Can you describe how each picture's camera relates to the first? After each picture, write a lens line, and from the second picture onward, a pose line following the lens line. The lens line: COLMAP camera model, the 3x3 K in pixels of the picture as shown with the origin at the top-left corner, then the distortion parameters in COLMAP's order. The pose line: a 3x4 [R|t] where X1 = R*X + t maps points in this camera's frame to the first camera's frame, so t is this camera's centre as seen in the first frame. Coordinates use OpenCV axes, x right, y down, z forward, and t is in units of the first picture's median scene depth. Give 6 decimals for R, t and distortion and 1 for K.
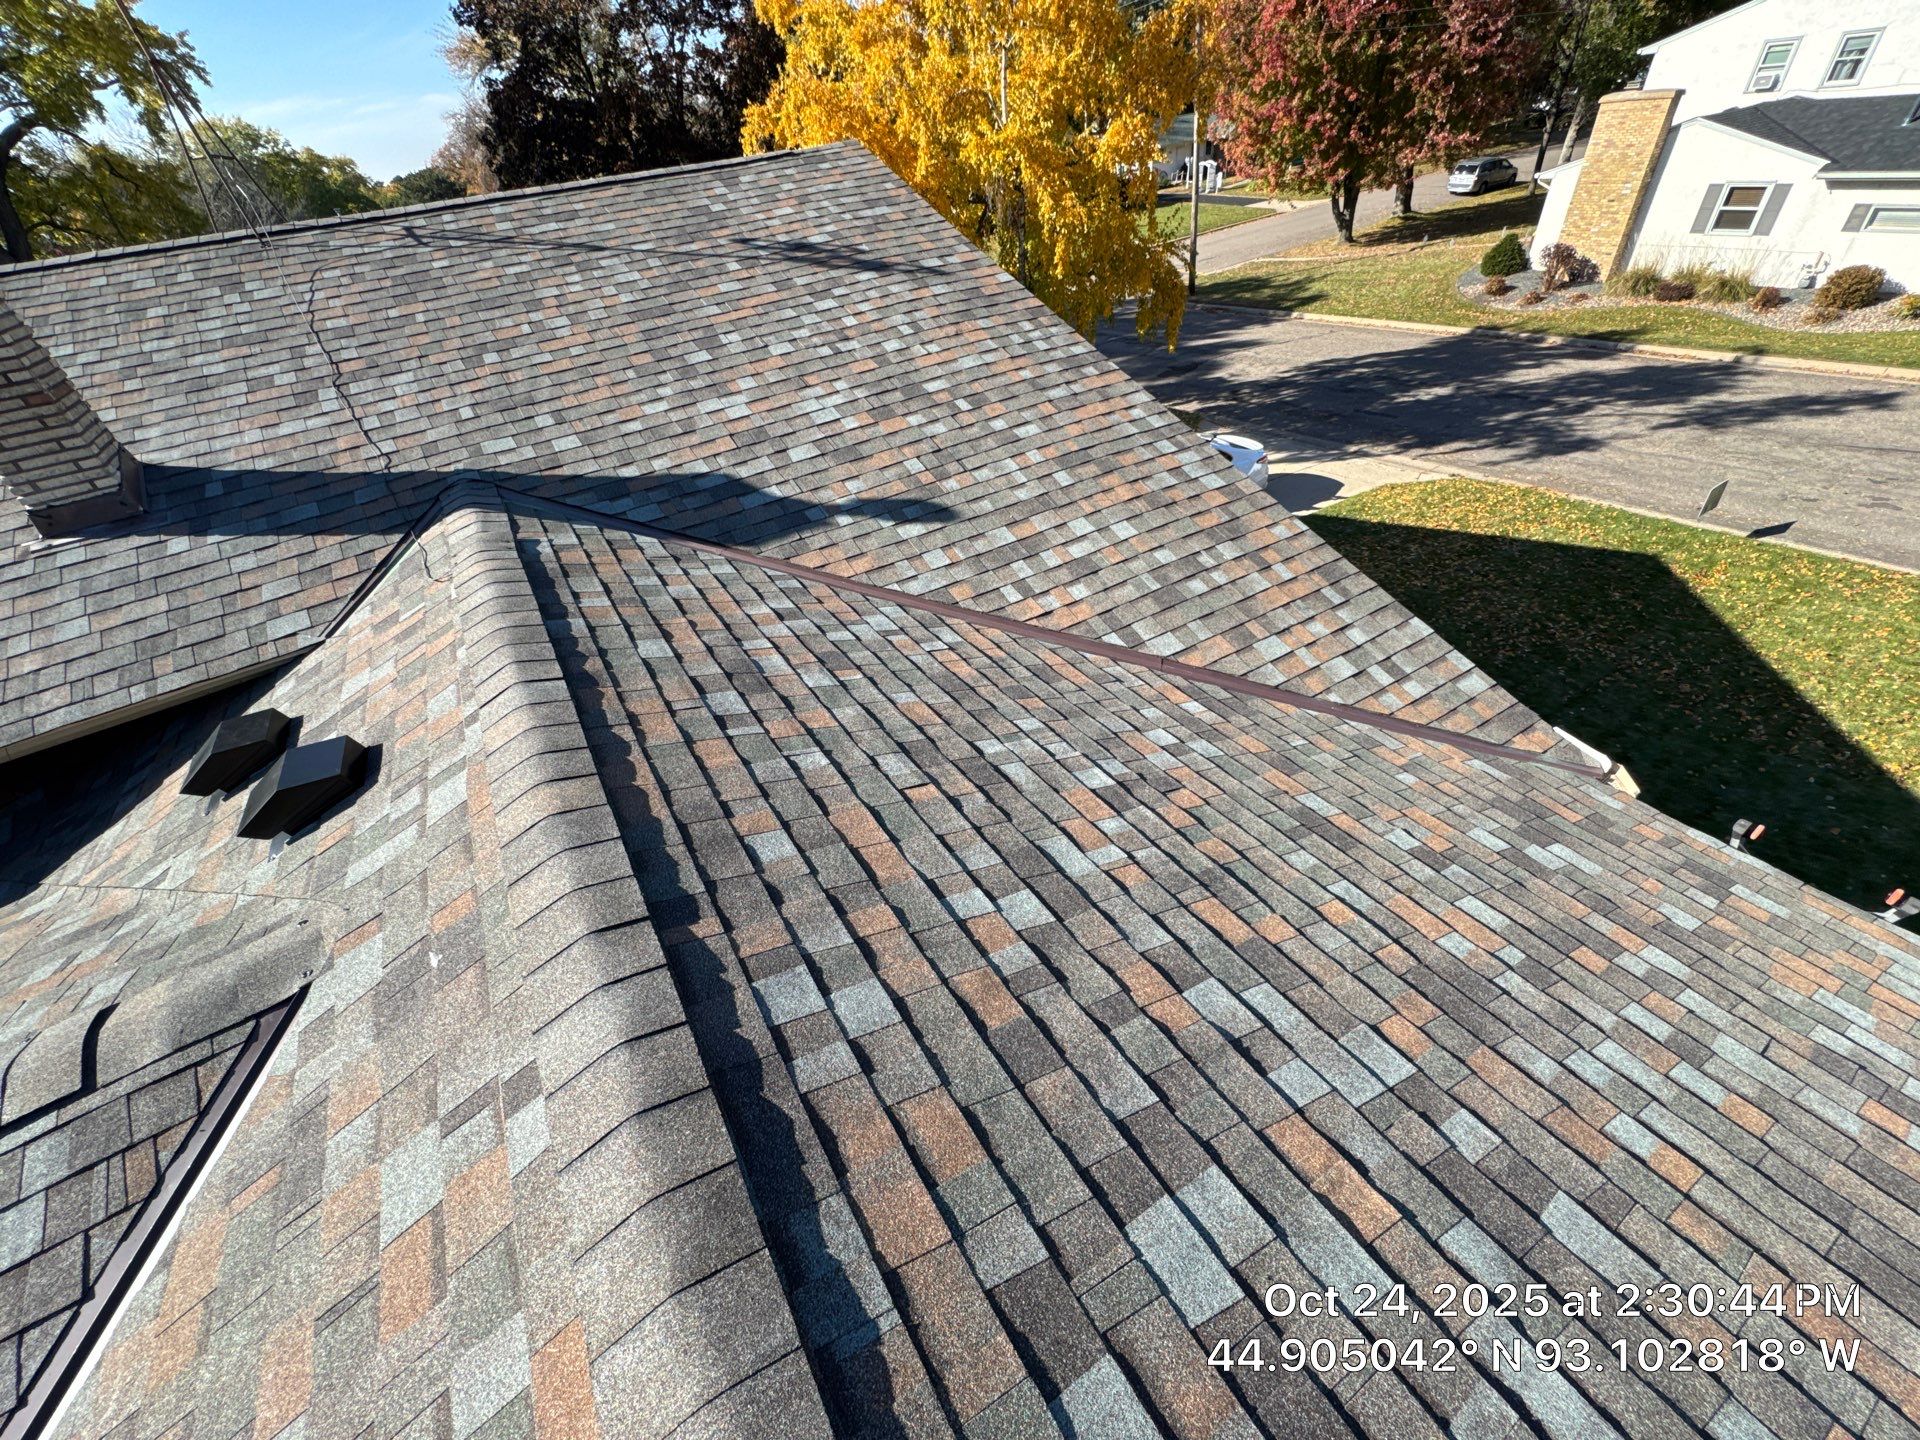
lens RADIAL K [[764.6, 0, 953.5], [0, 764.6, 720.8], [0, 0, 1]] dist [-0.006029, 0.000403]
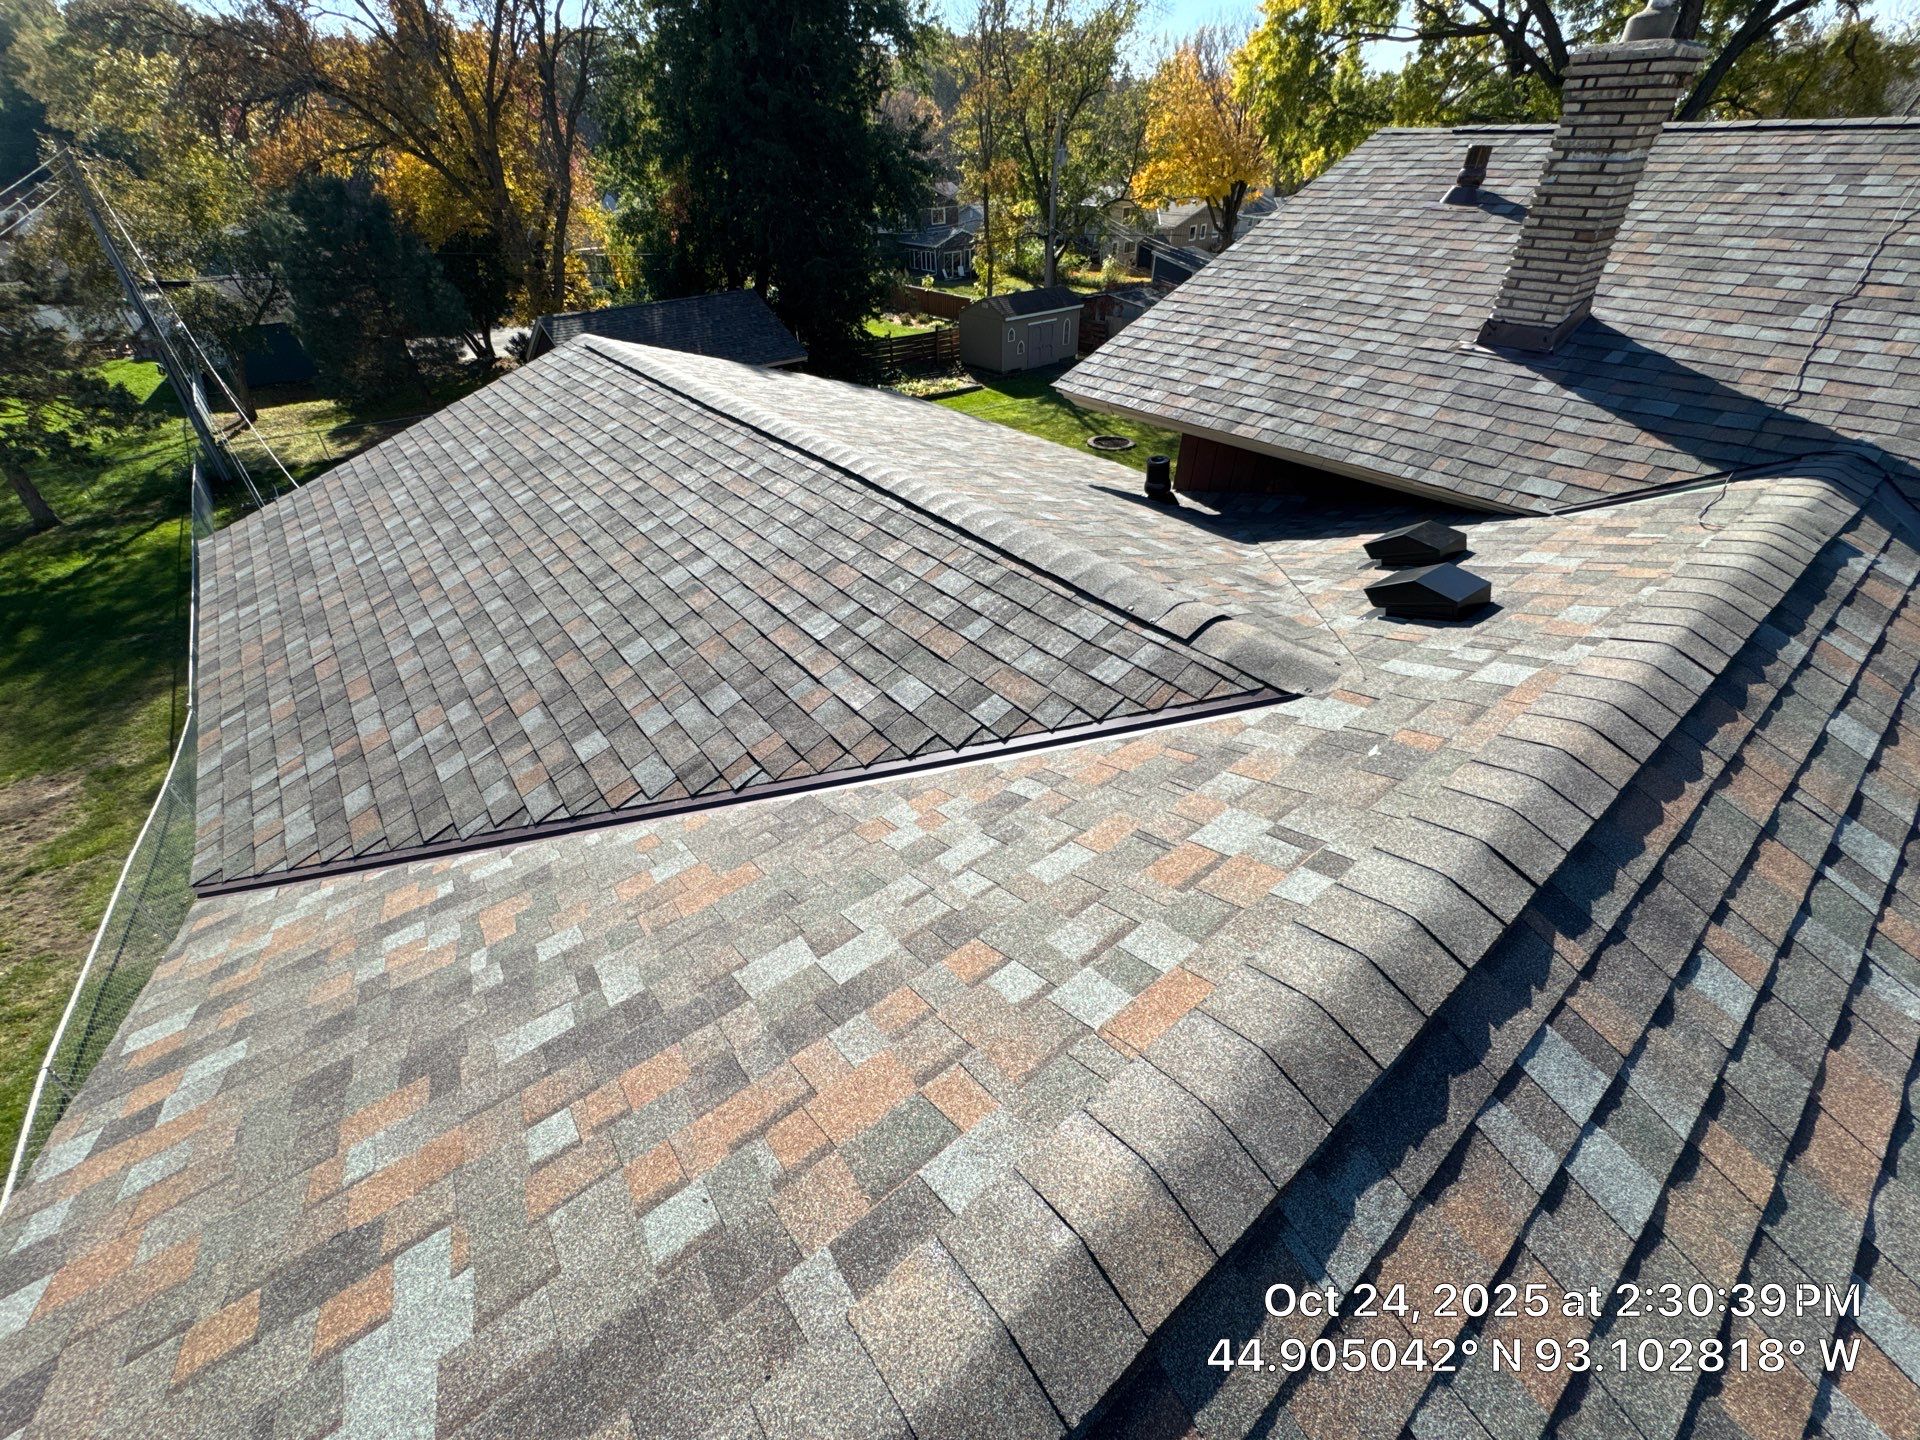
lens RADIAL K [[764.6, 0, 960.1], [0, 764.6, 719.7], [0, 0, 1]] dist [-0.006029, 0.000403]
pose [[0.119863, 0.677505, -0.725686, 0.034410], [-0.608698, 0.627600, 0.485392, 0.085458], [0.784295, 0.383544, 0.487622, -0.050877]]
